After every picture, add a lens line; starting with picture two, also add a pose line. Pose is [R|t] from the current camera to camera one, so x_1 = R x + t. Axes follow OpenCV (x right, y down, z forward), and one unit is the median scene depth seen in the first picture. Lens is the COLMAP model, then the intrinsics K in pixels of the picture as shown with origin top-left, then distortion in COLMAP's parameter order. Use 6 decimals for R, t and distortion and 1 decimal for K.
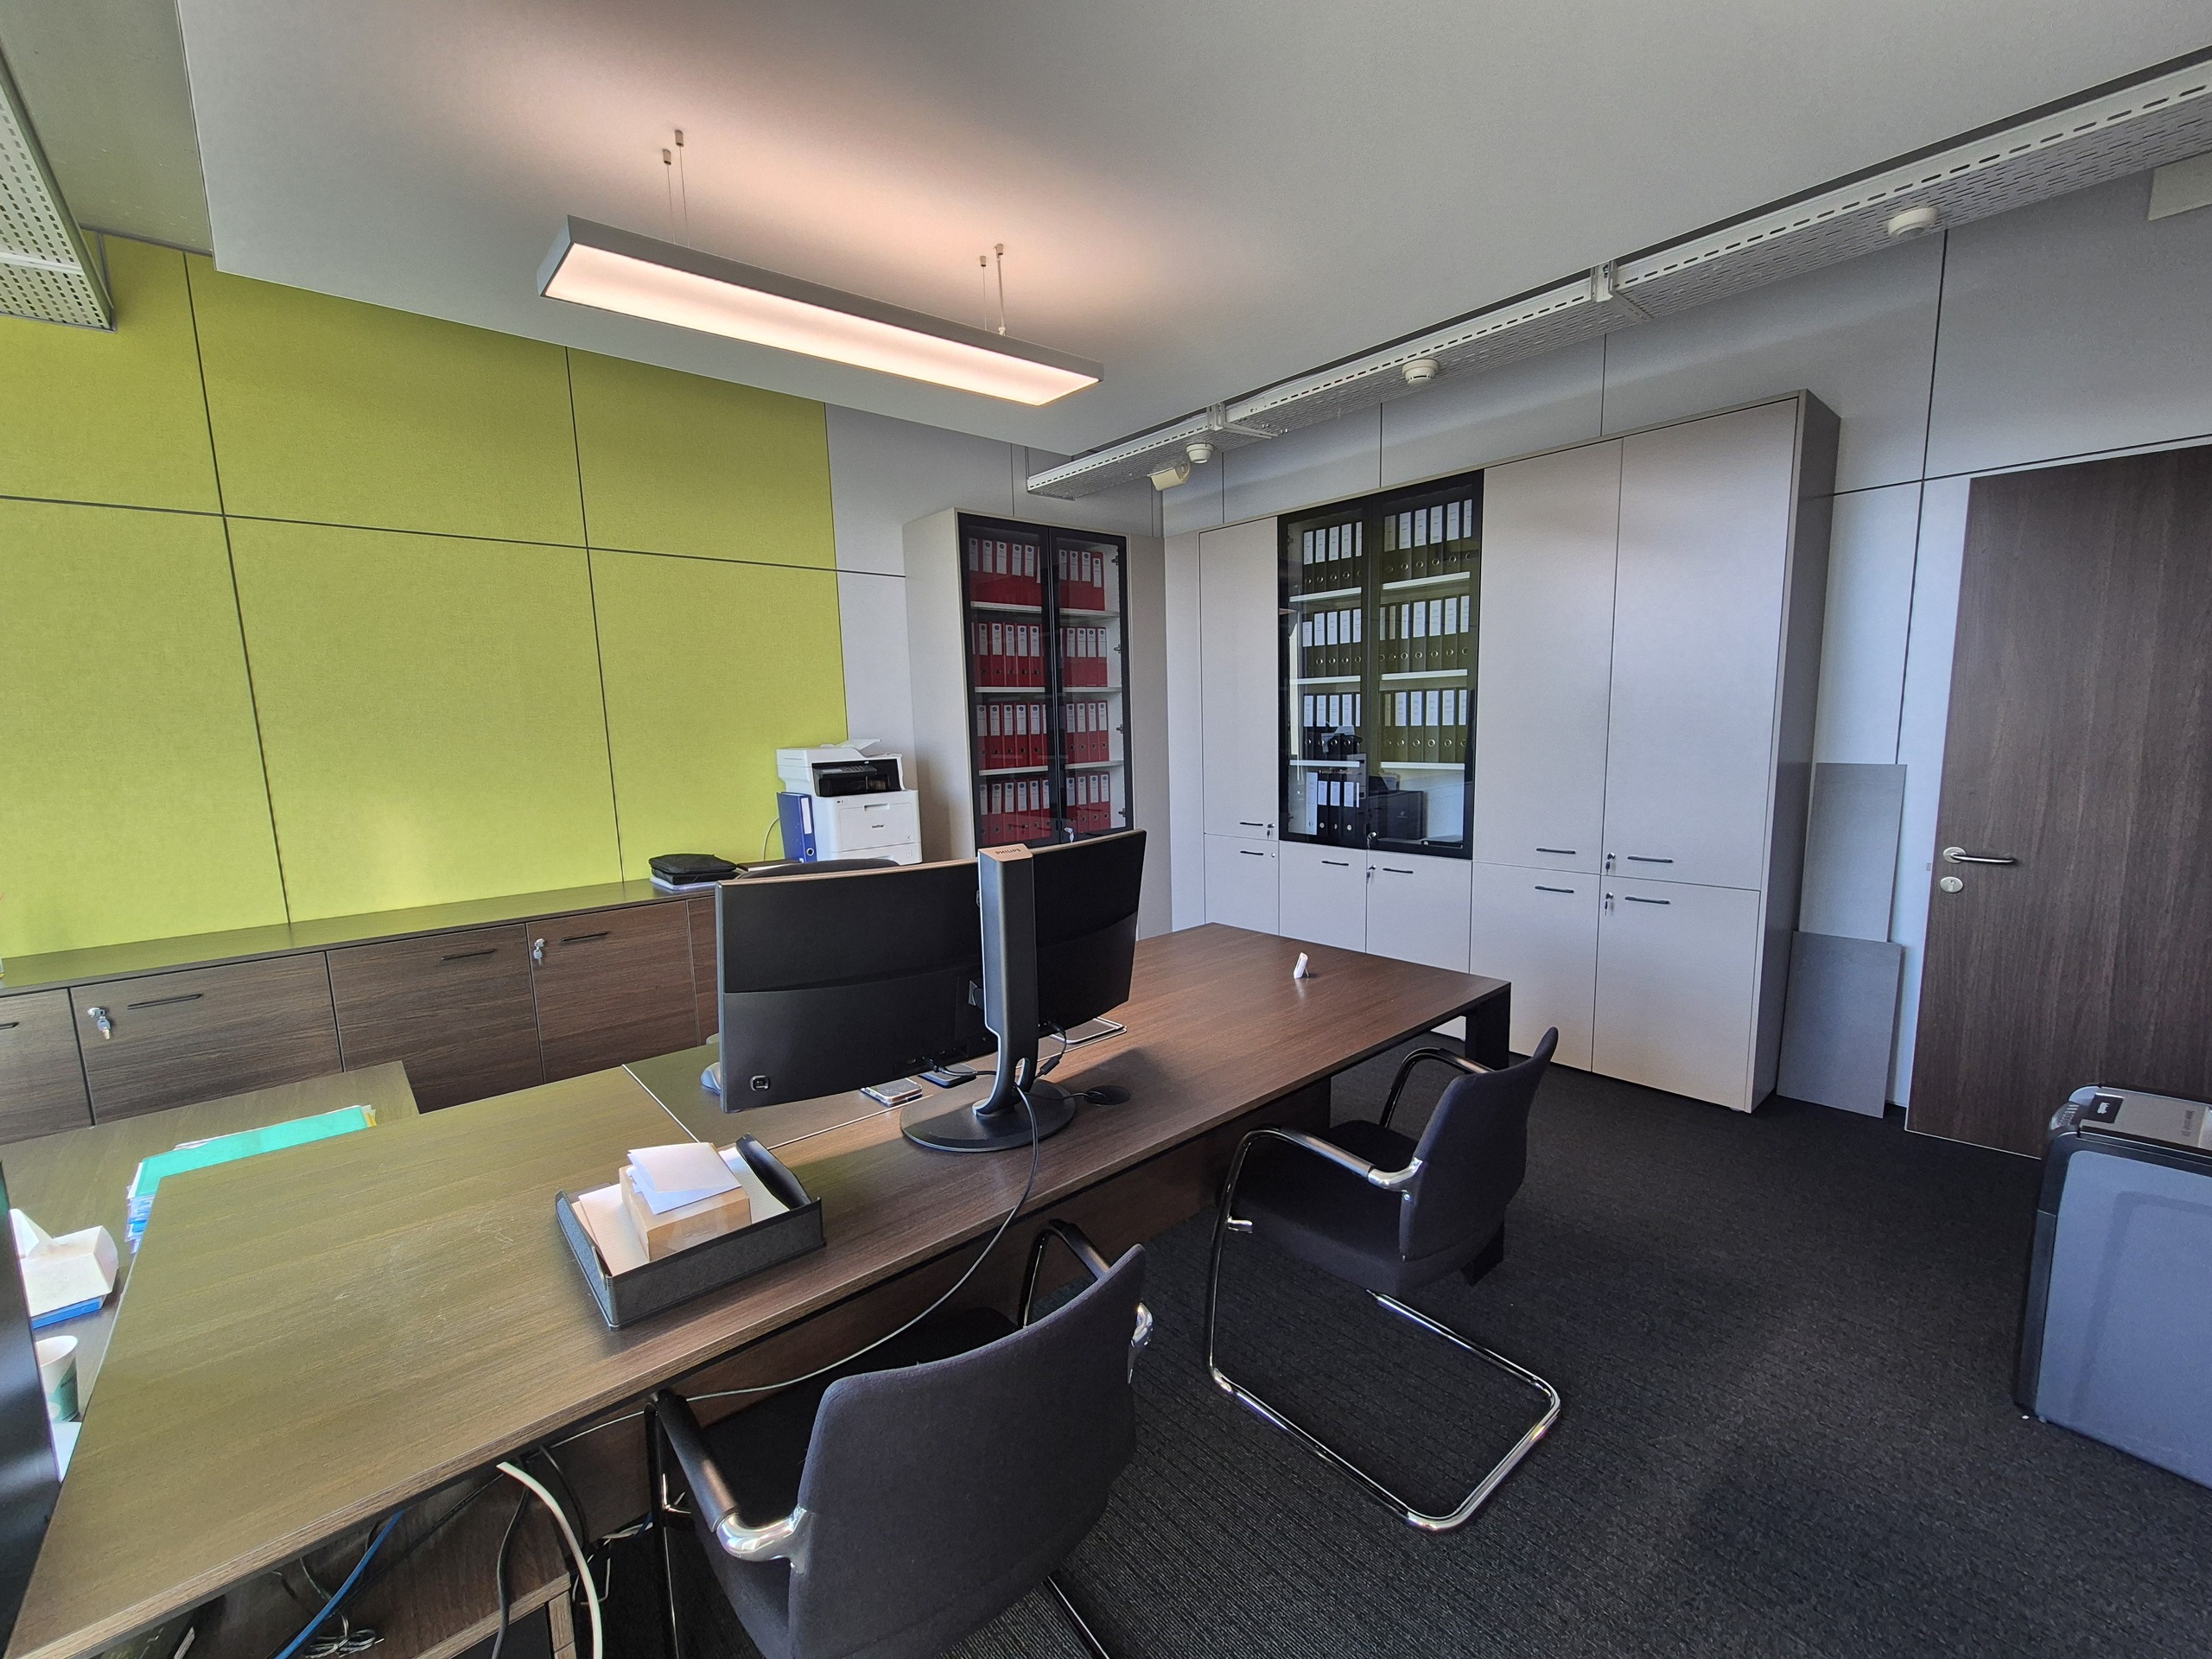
lens RADIAL K [[894.8, 0, 1128.6], [0, 894.8, 840.1], [0, 0, 1]] dist [0.000737, -0.000409]
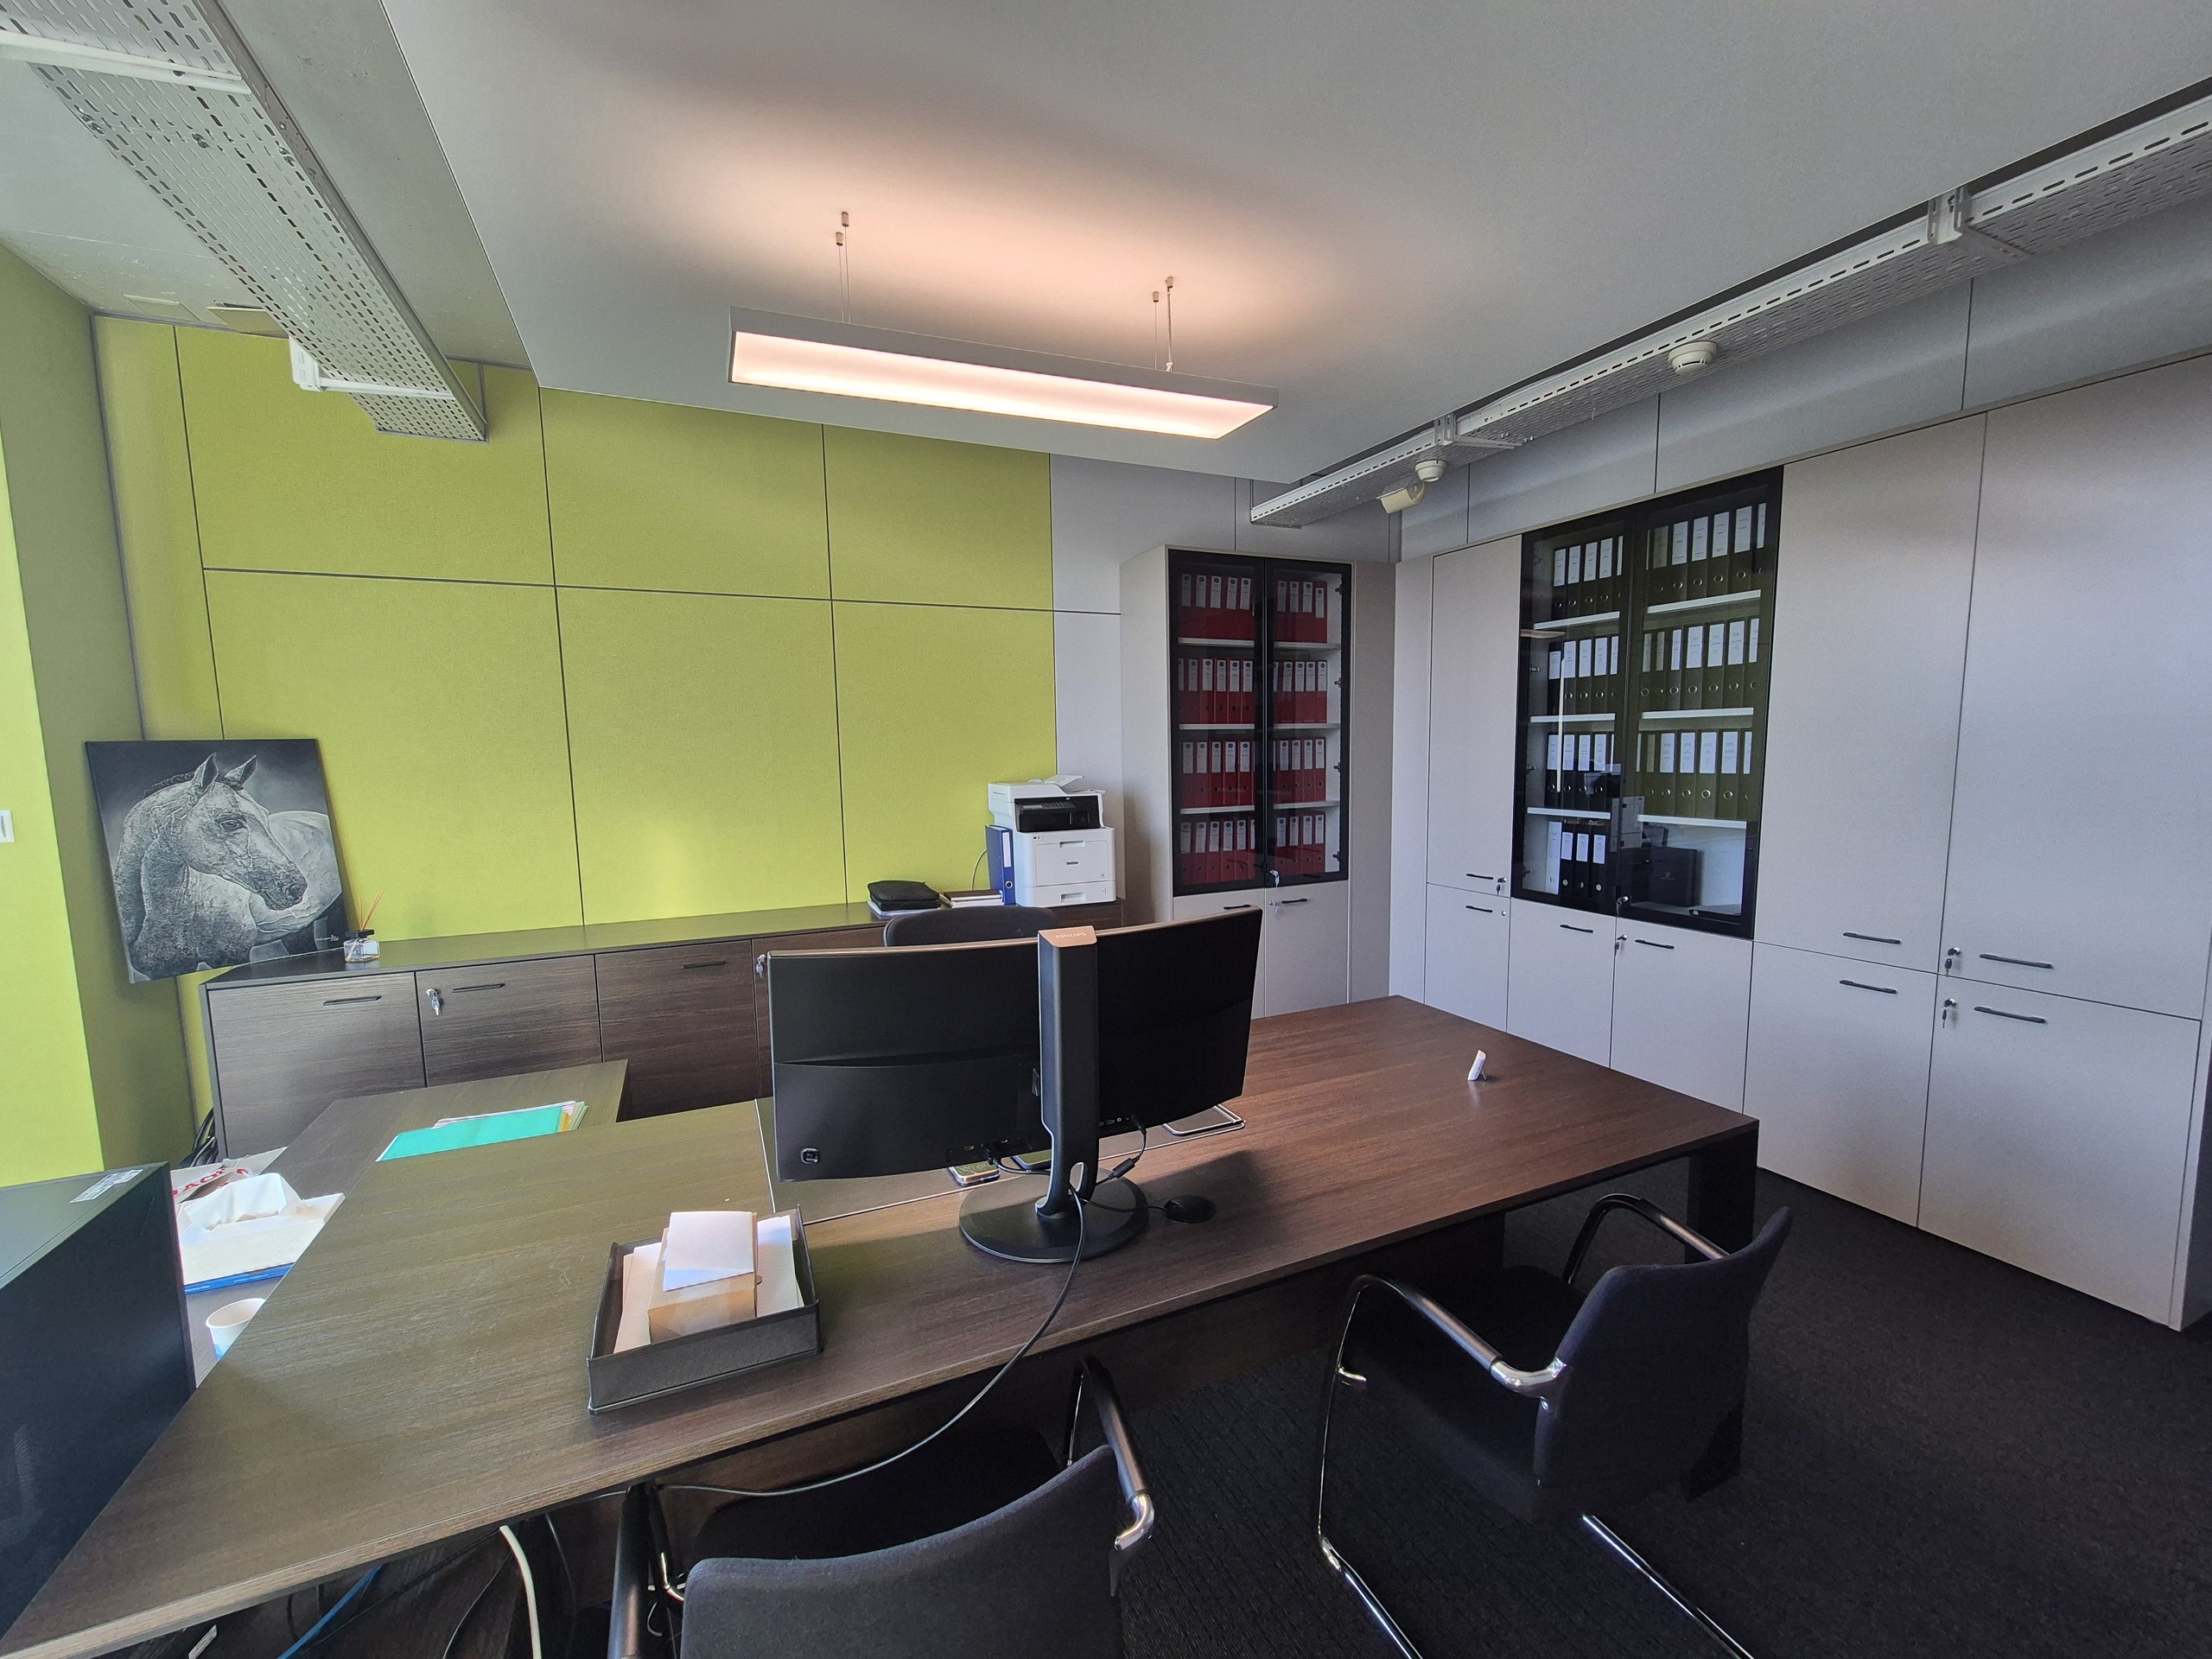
lens RADIAL K [[894.8, 0, 1128.6], [0, 894.8, 840.1], [0, 0, 1]] dist [0.000737, -0.000409]
pose [[0.957705, 0.041620, -0.284726, 0.066497], [-0.048861, 0.998637, -0.018373, -0.025841], [0.283573, 0.031508, 0.958433, 0.051961]]
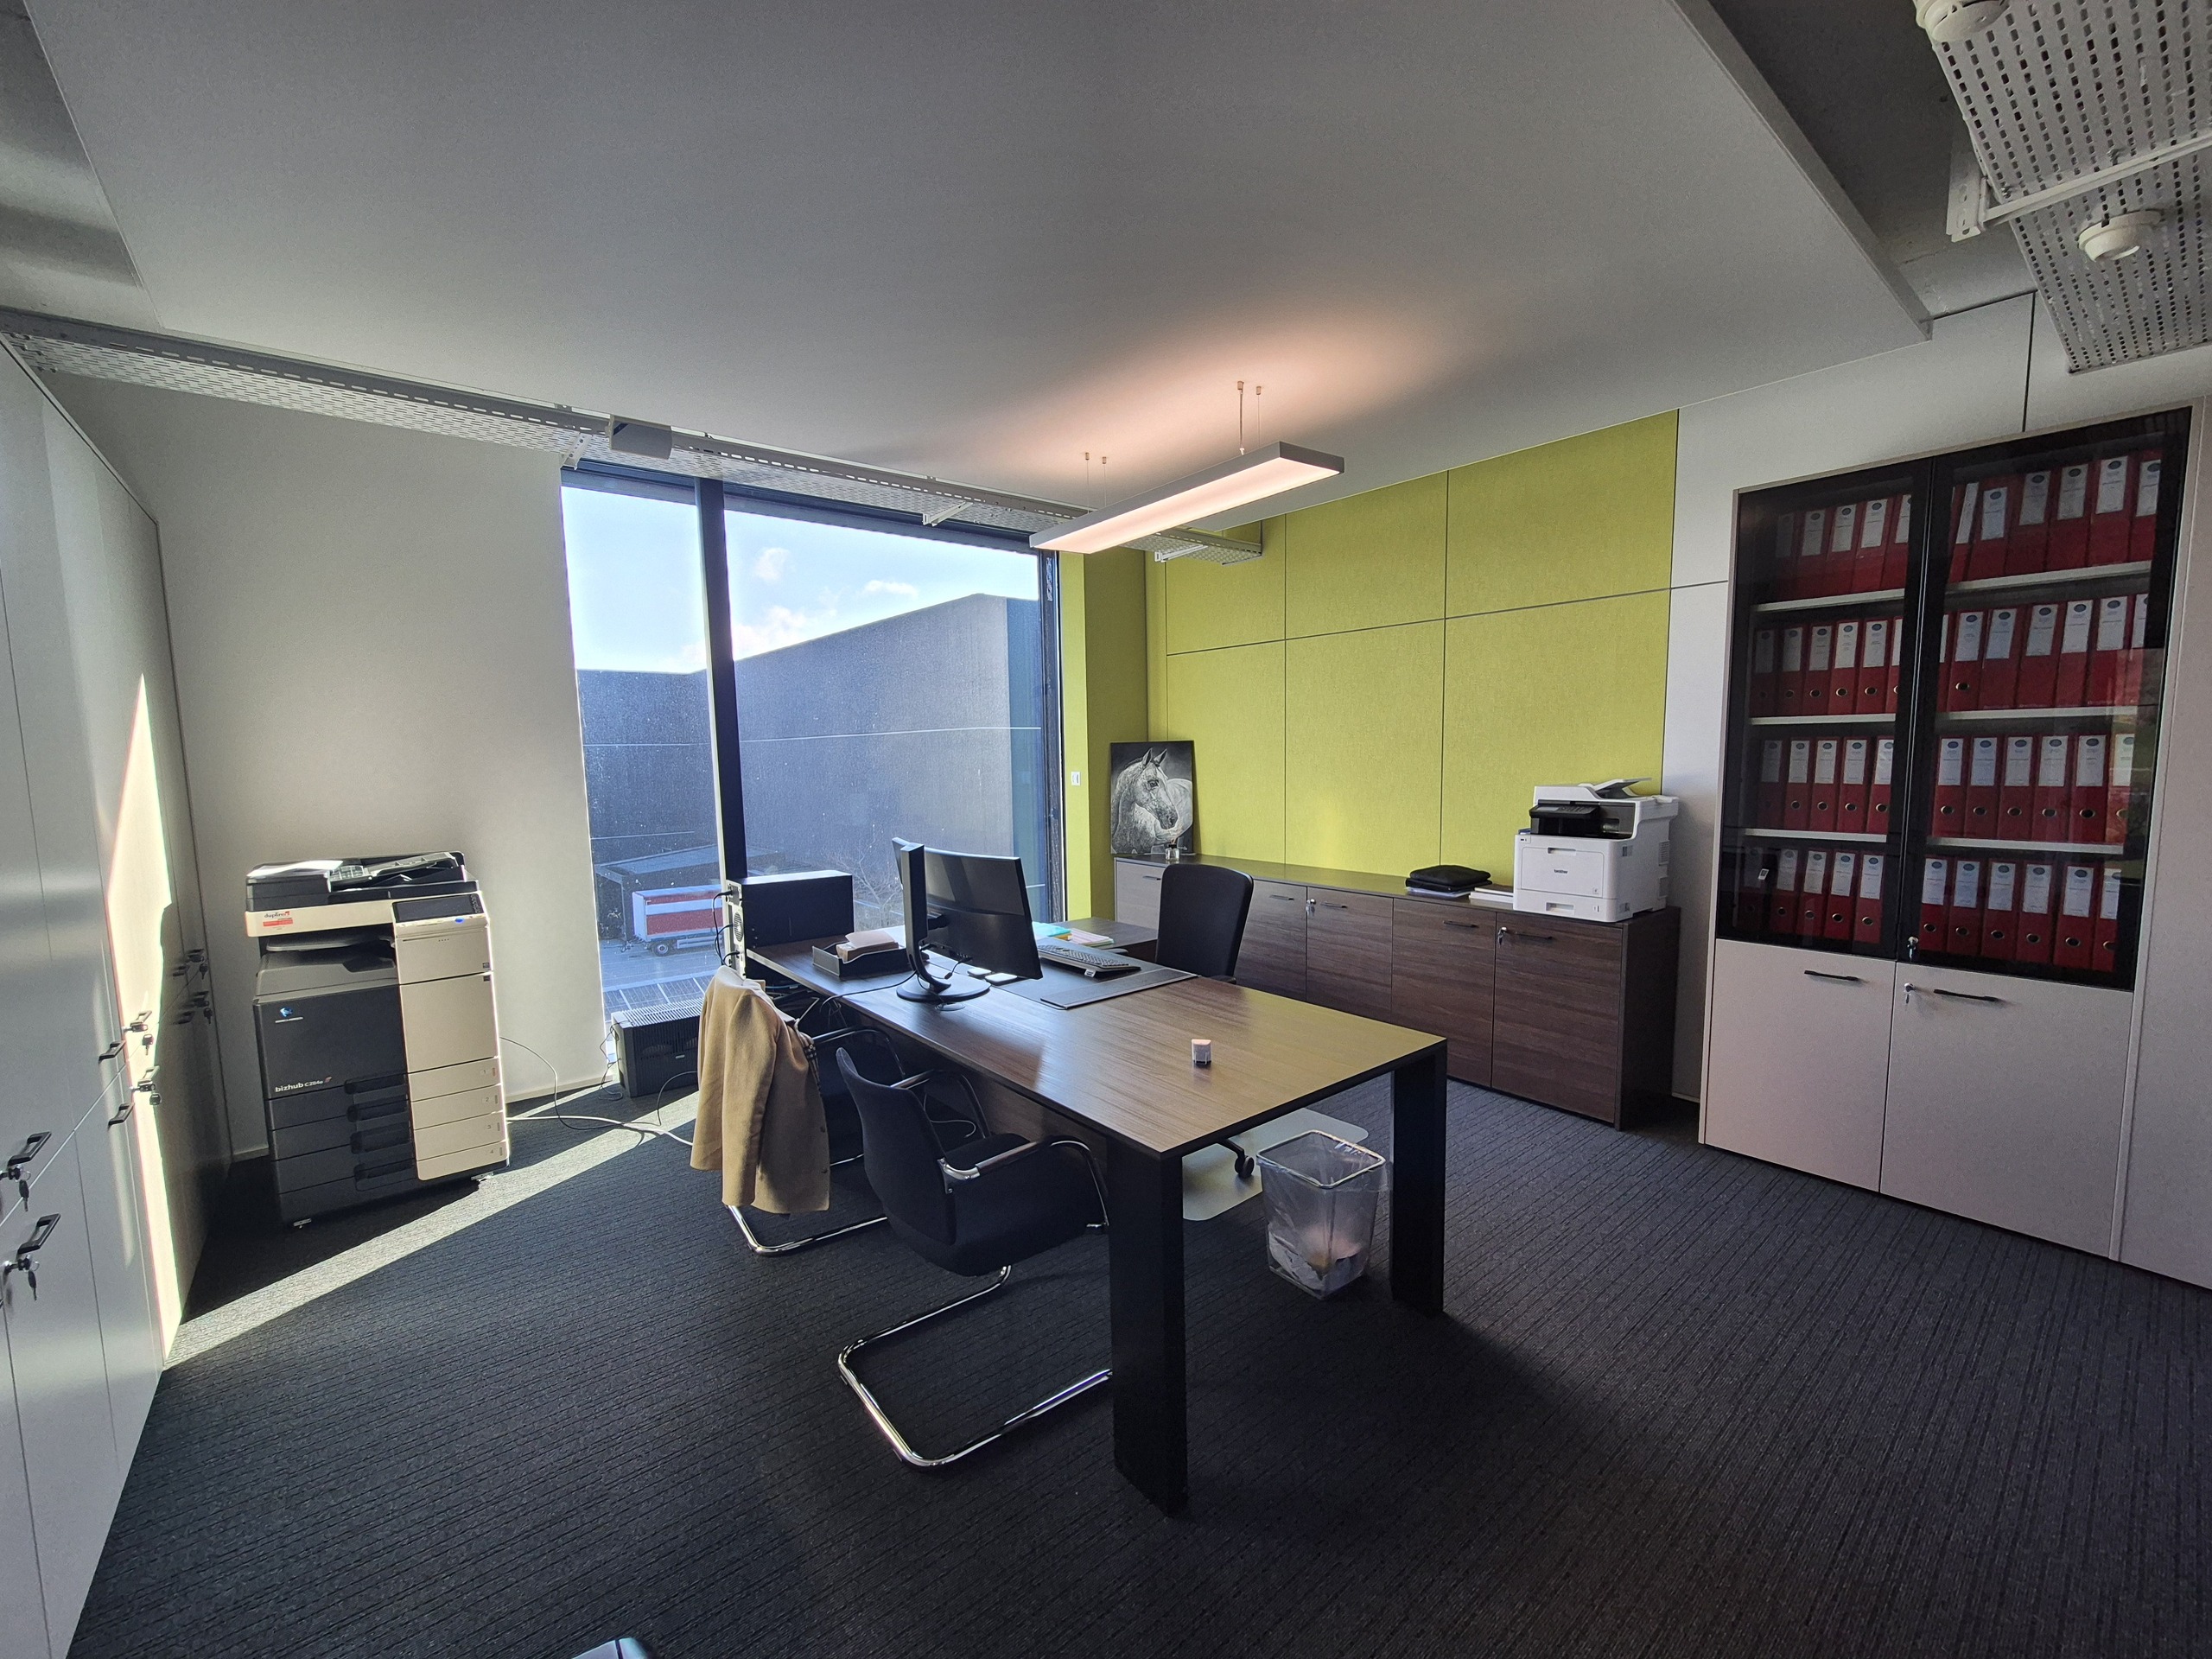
lens RADIAL K [[894.8, 0, 1128.6], [0, 894.8, 840.1], [0, 0, 1]] dist [0.000737, -0.000409]
pose [[-0.014855, 0.127023, -0.991789, 0.665676], [-0.121405, 0.984330, 0.127886, -0.114459], [0.992492, 0.122308, 0.000799, 0.549803]]
